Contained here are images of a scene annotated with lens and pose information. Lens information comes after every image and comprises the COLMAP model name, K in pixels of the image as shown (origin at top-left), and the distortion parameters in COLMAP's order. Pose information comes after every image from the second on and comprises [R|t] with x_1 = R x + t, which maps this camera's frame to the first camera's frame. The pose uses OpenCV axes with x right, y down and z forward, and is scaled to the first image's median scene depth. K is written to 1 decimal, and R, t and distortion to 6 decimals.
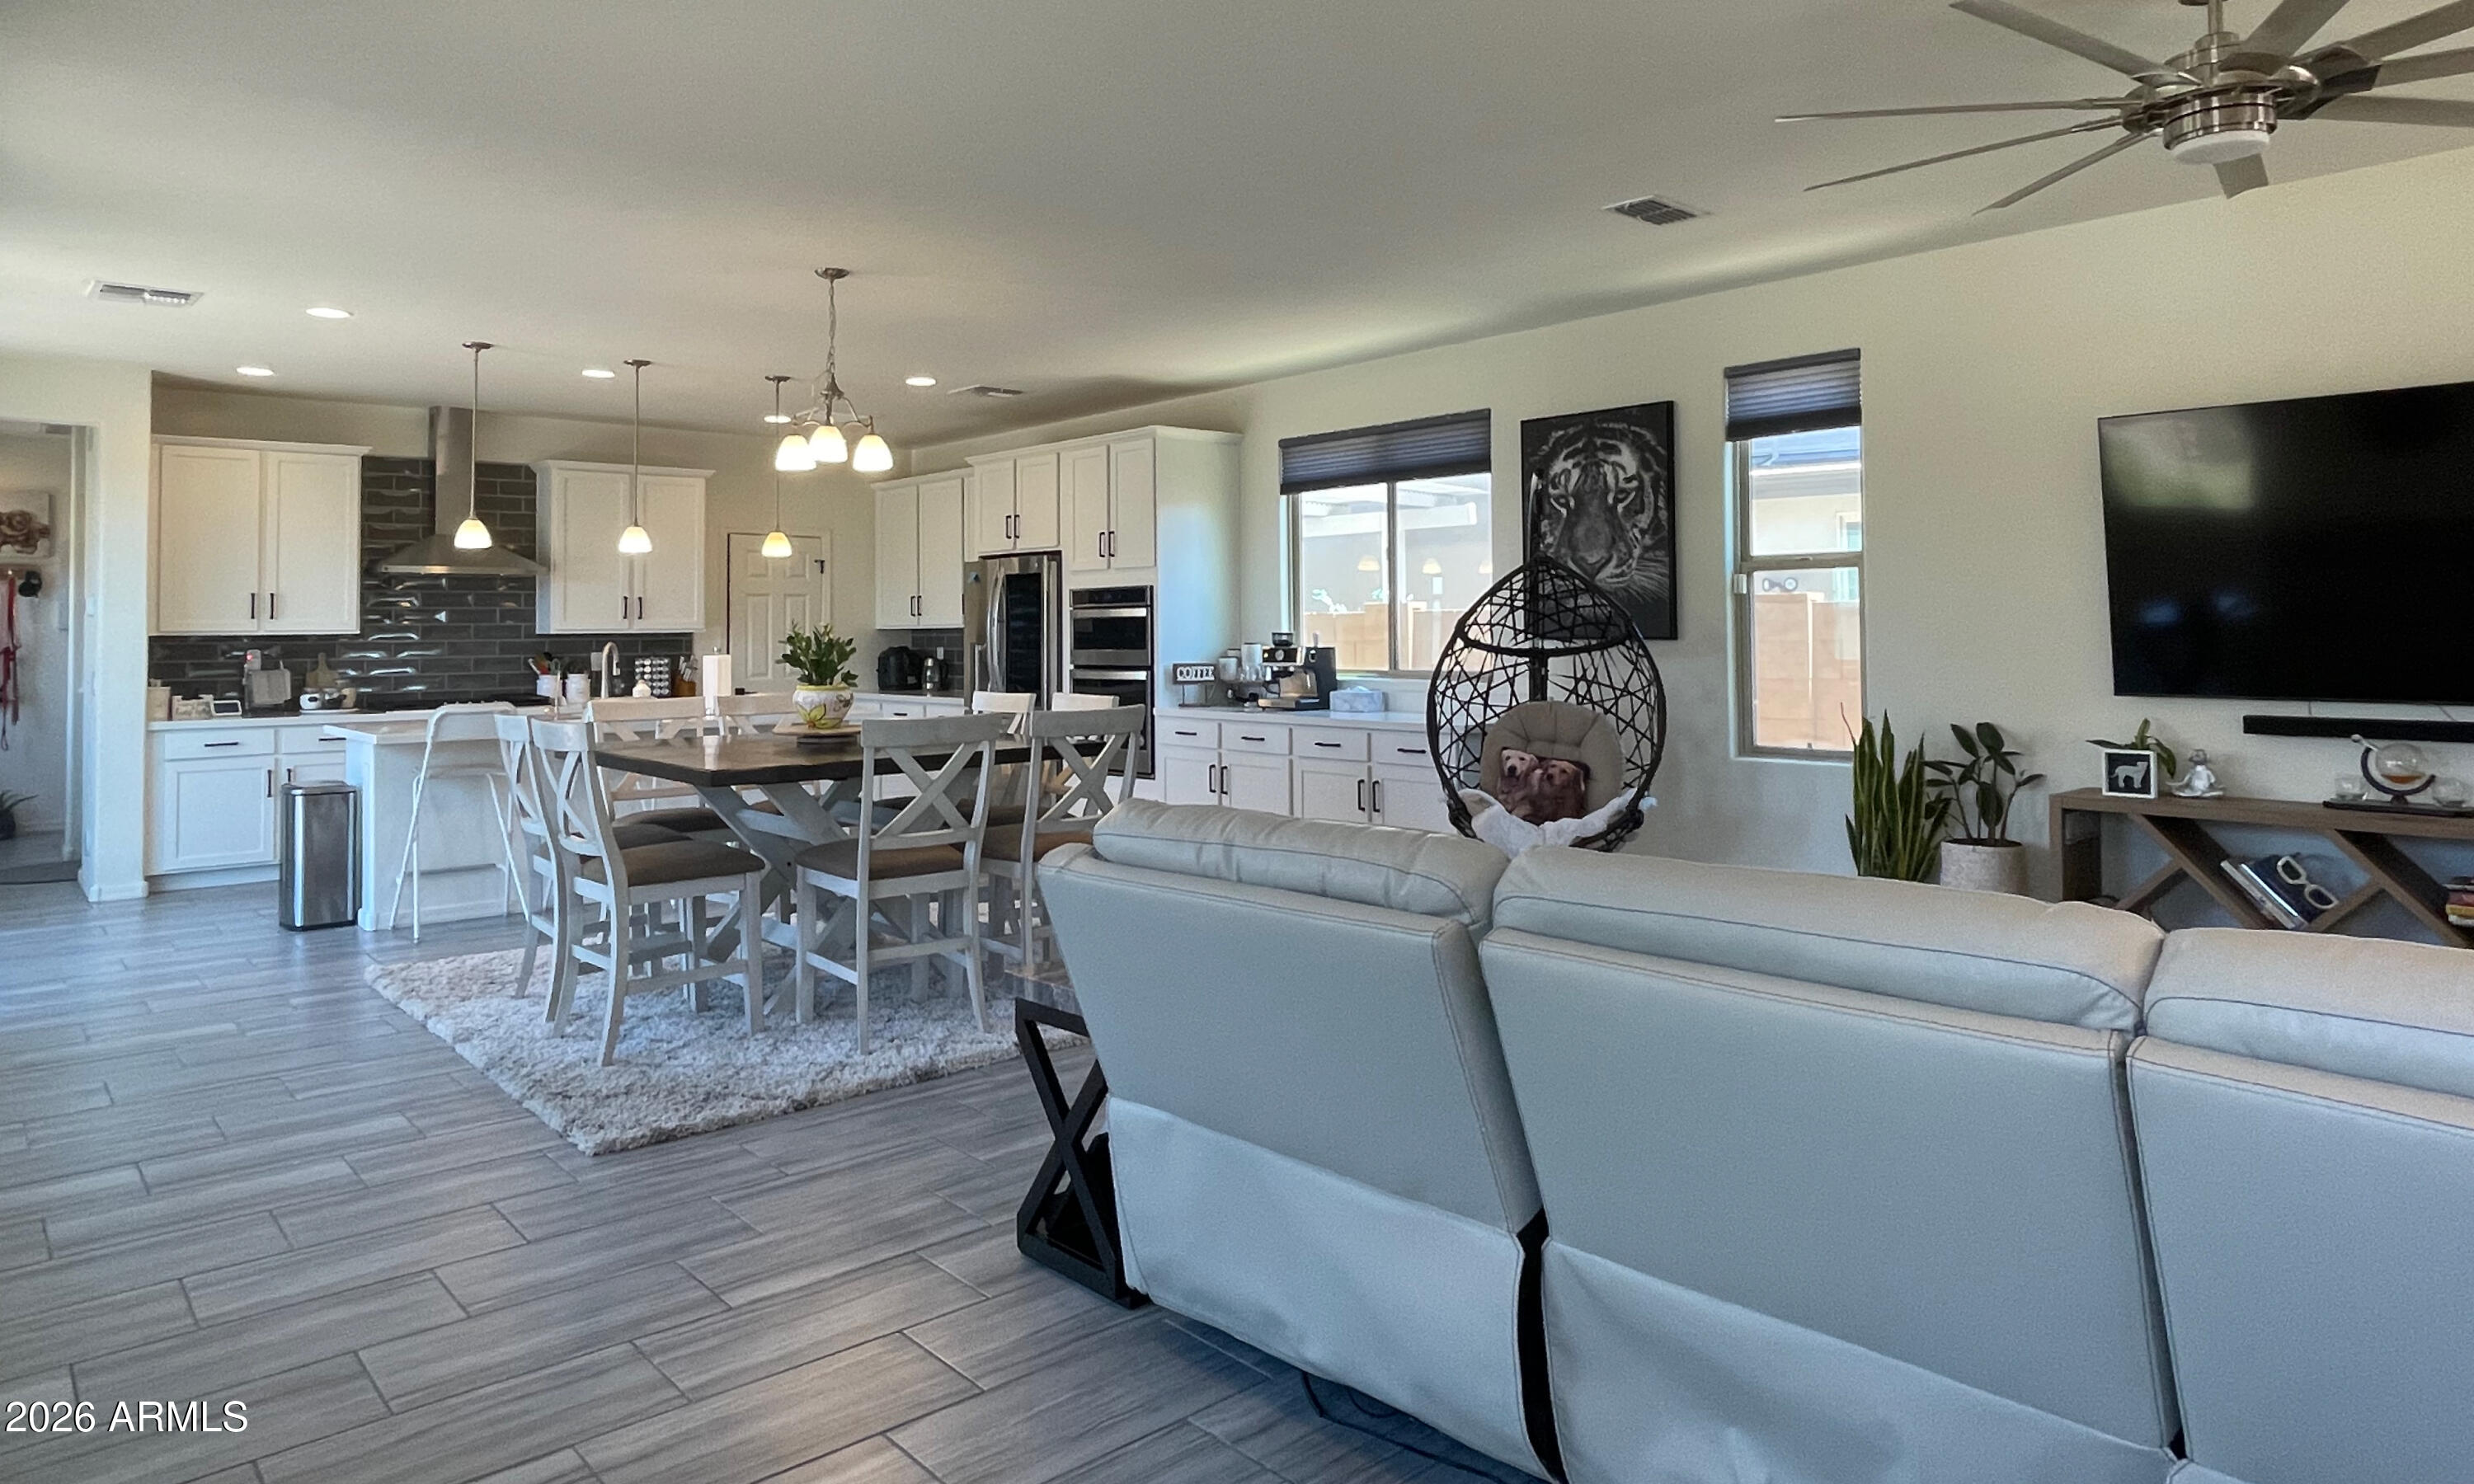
lens RADIAL K [[1482.0, 0, 1233.9], [0, 1482.0, 581.7], [0, 0, 1]] dist [0.002724, -0.000480]
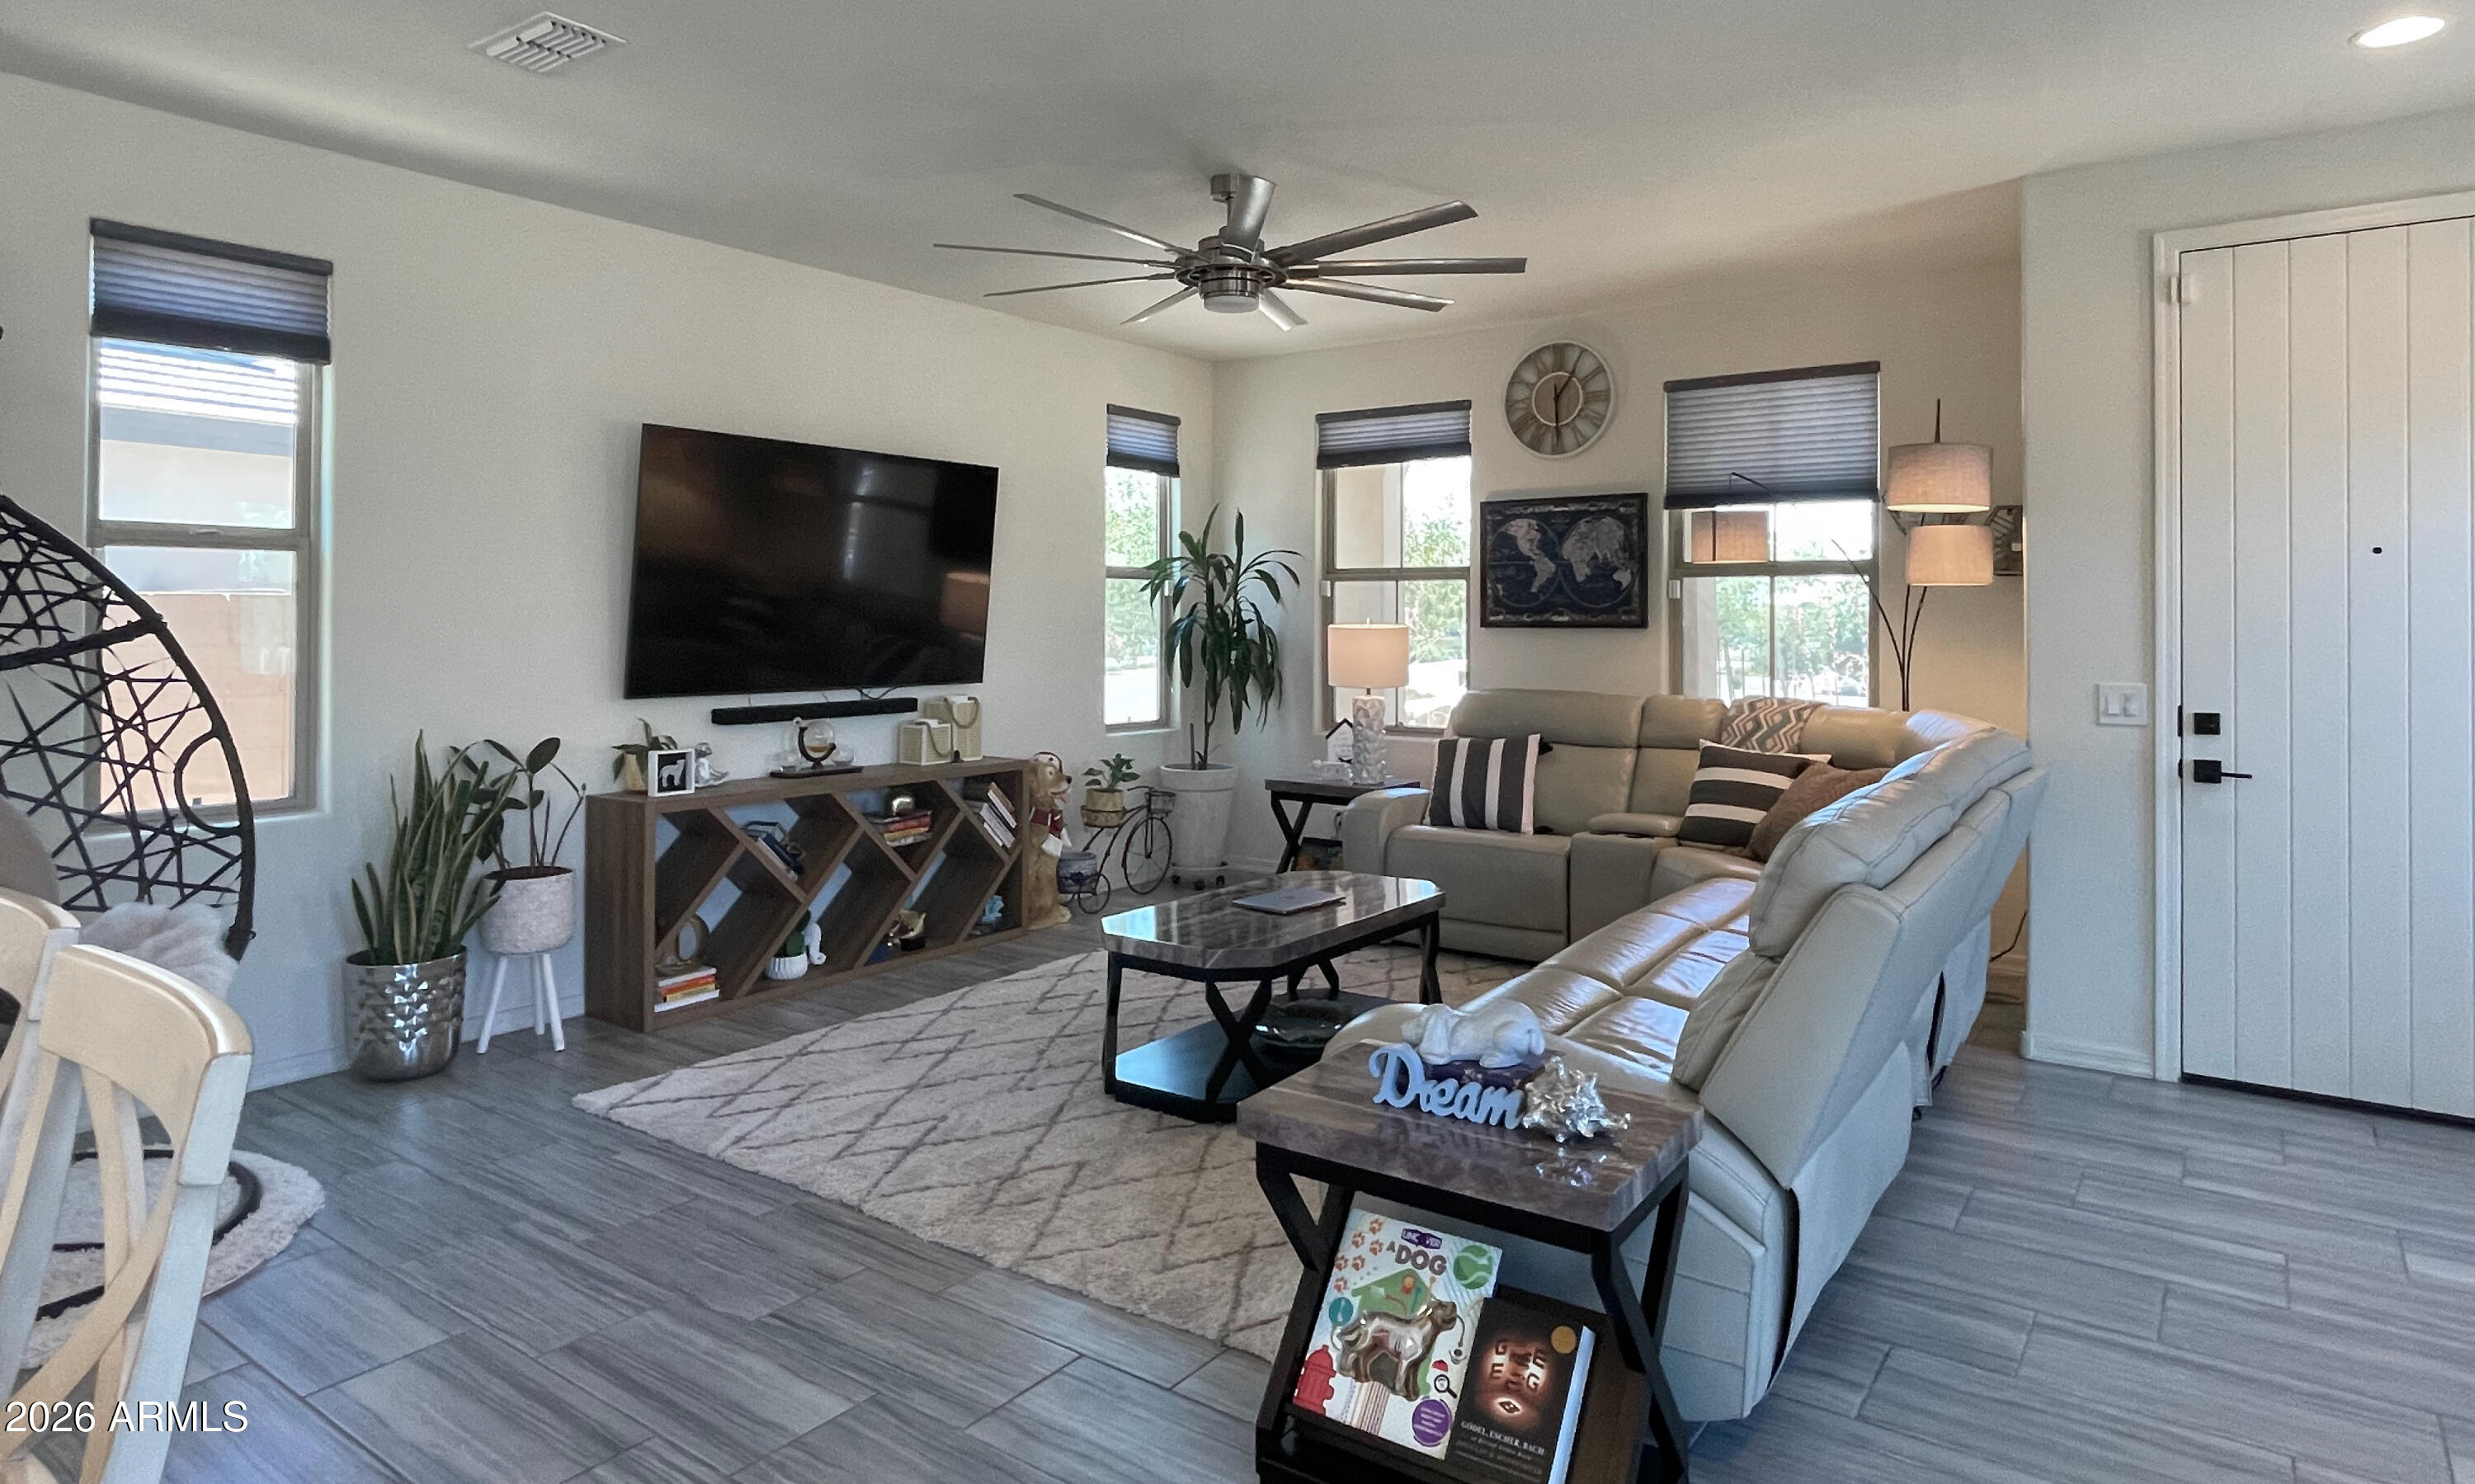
lens RADIAL K [[1415.3, 0, 1237.4], [0, 1415.3, 613.8], [0, 0, 1]] dist [-0.003115, -0.004560]
pose [[-0.220241, 0.011292, 0.975380, -0.282148], [-0.029901, 0.999385, -0.018322, 0.015433], [-0.974987, -0.033200, -0.219768, 0.523755]]
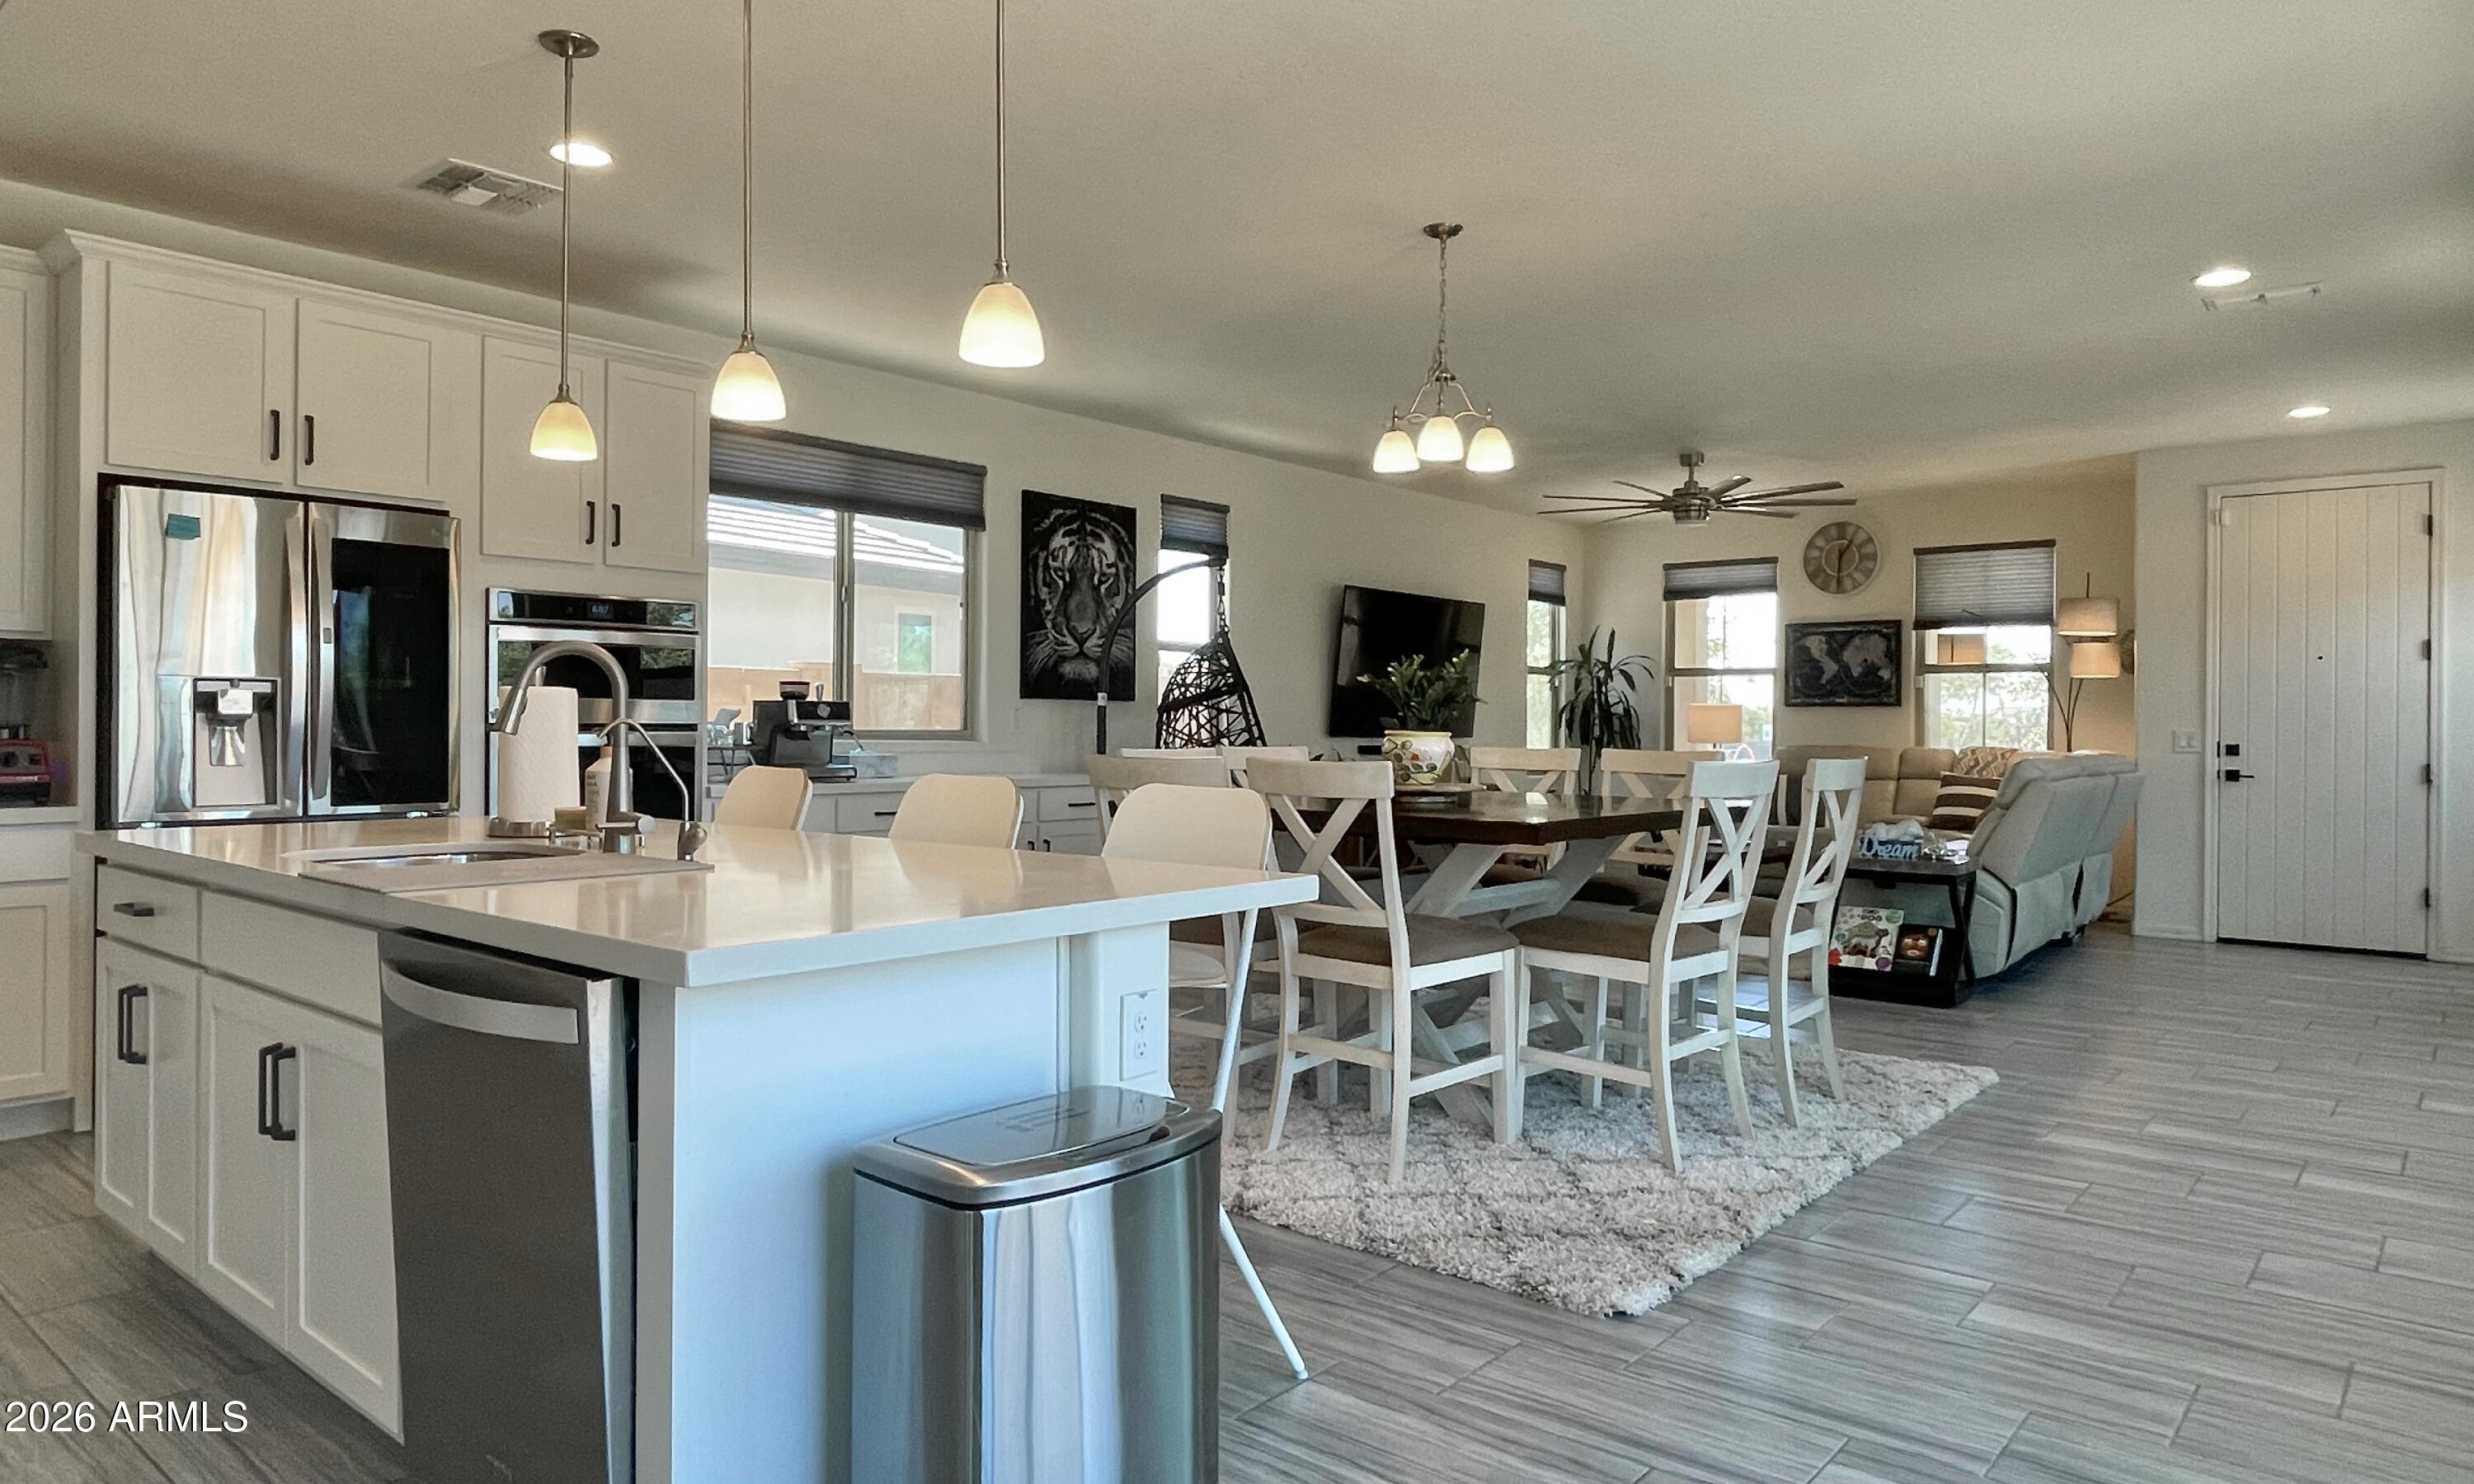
lens RADIAL K [[1503.1, 0, 1235.4], [0, 1503.1, 723.5], [0, 0, 1]] dist [-0.007402, -0.007888]
pose [[-0.141594, 0.008838, 0.989885, -0.783445], [-0.038347, 0.999161, -0.014406, 0.058925], [-0.989182, -0.039999, -0.141136, 0.891290]]
